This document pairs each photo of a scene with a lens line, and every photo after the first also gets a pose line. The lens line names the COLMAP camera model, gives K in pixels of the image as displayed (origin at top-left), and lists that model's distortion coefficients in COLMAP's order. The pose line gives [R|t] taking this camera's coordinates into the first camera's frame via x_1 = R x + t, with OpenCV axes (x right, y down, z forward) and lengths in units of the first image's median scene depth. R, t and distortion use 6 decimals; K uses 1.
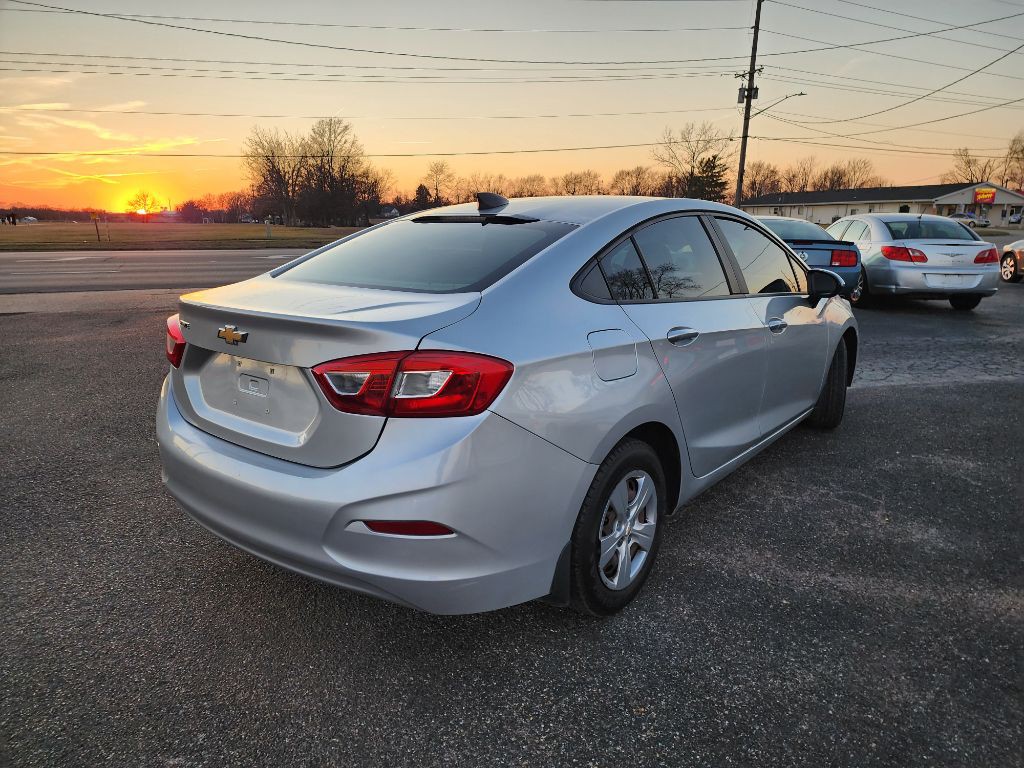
lens RADIAL K [[676.1, 0, 518.4], [0, 676.1, 392.1], [0, 0, 1]] dist [0.070177, -0.055743]
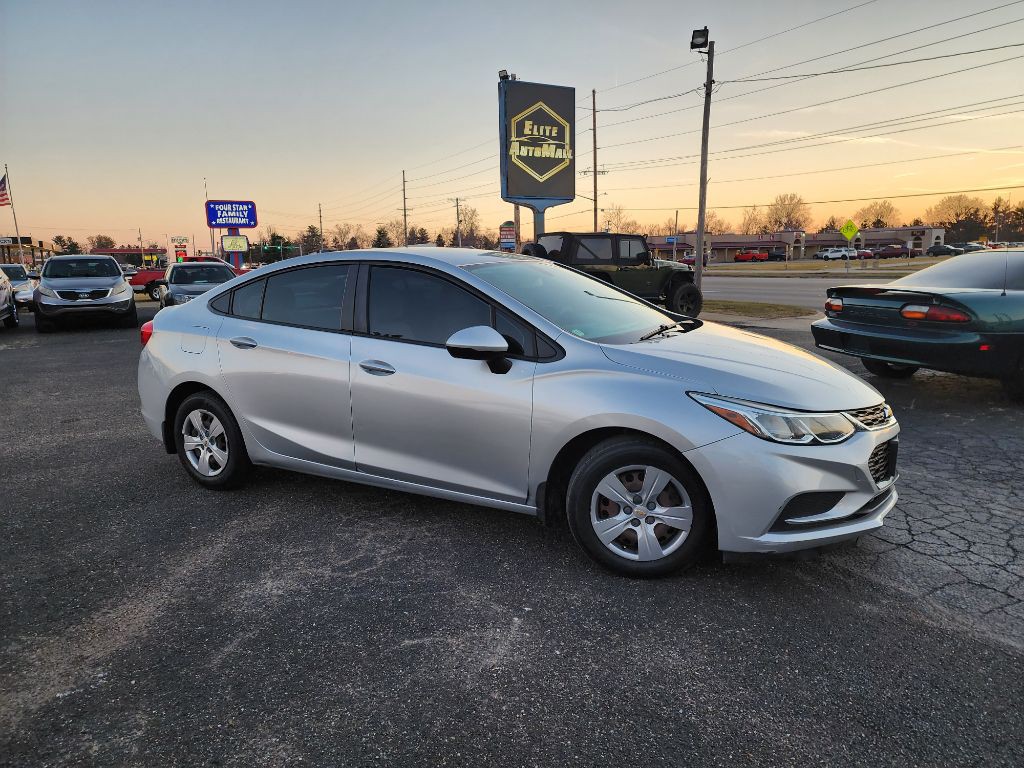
lens RADIAL K [[676.1, 0, 509.6], [0, 676.1, 386.1], [0, 0, 1]] dist [0.070177, -0.055743]
pose [[0.157752, 0.176514, -0.971574, 0.166126], [-0.221934, 0.965061, 0.139296, -0.030269], [0.962216, 0.193652, 0.191415, 0.116774]]
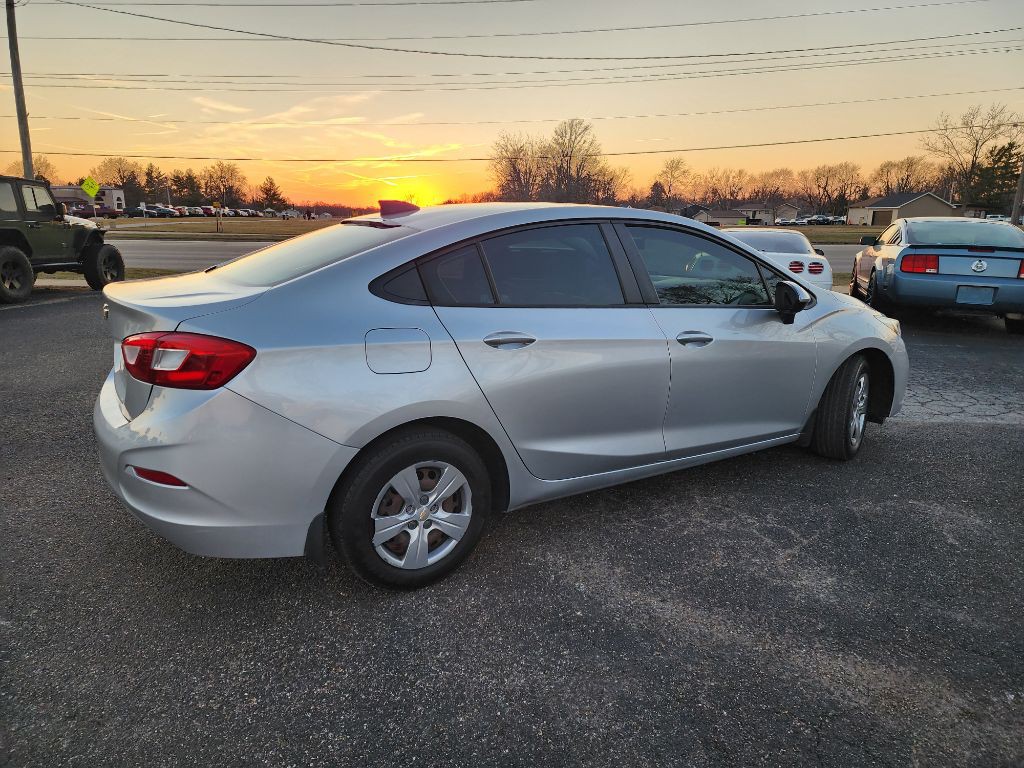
lens RADIAL K [[676.1, 0, 509.1], [0, 676.1, 376.5], [0, 0, 1]] dist [0.070177, -0.055743]
pose [[0.940115, 0.085455, -0.329970, 0.052489], [-0.091133, 0.995837, -0.001746, -0.002220], [0.328448, 0.031713, 0.943990, 0.002157]]
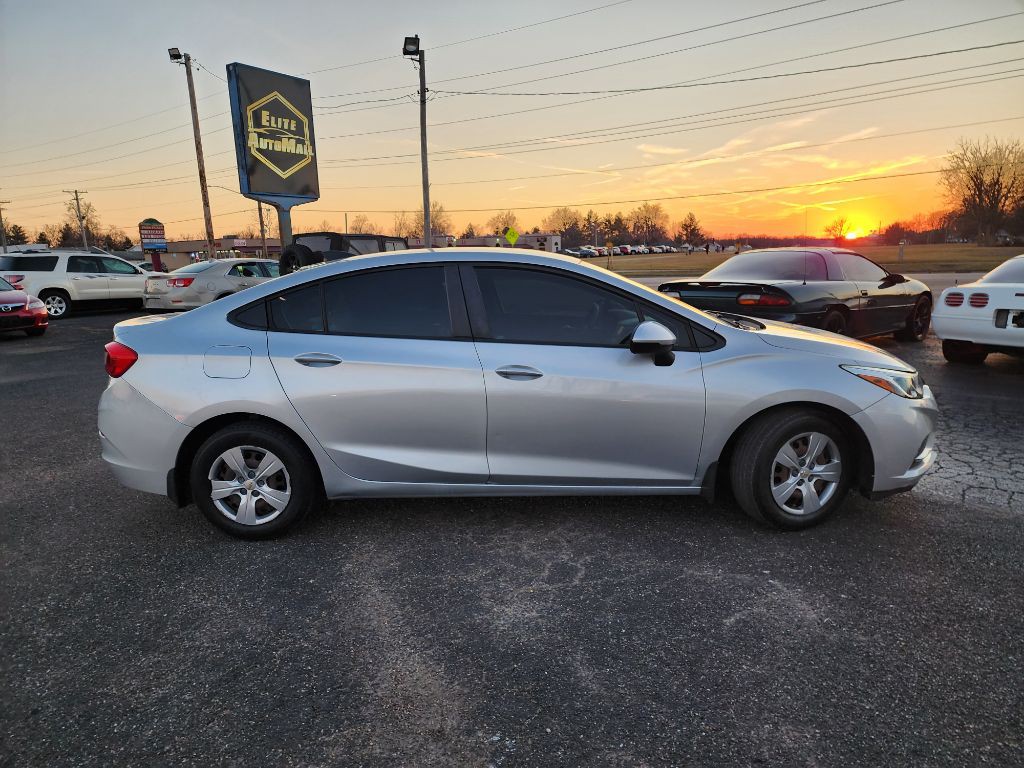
lens RADIAL K [[676.1, 0, 503.9], [0, 676.1, 398.3], [0, 0, 1]] dist [0.070177, -0.055743]
pose [[0.594161, 0.148872, -0.790450, 0.134852], [-0.168004, 0.984017, 0.059044, -0.013262], [0.786605, 0.097717, 0.609675, 0.043787]]
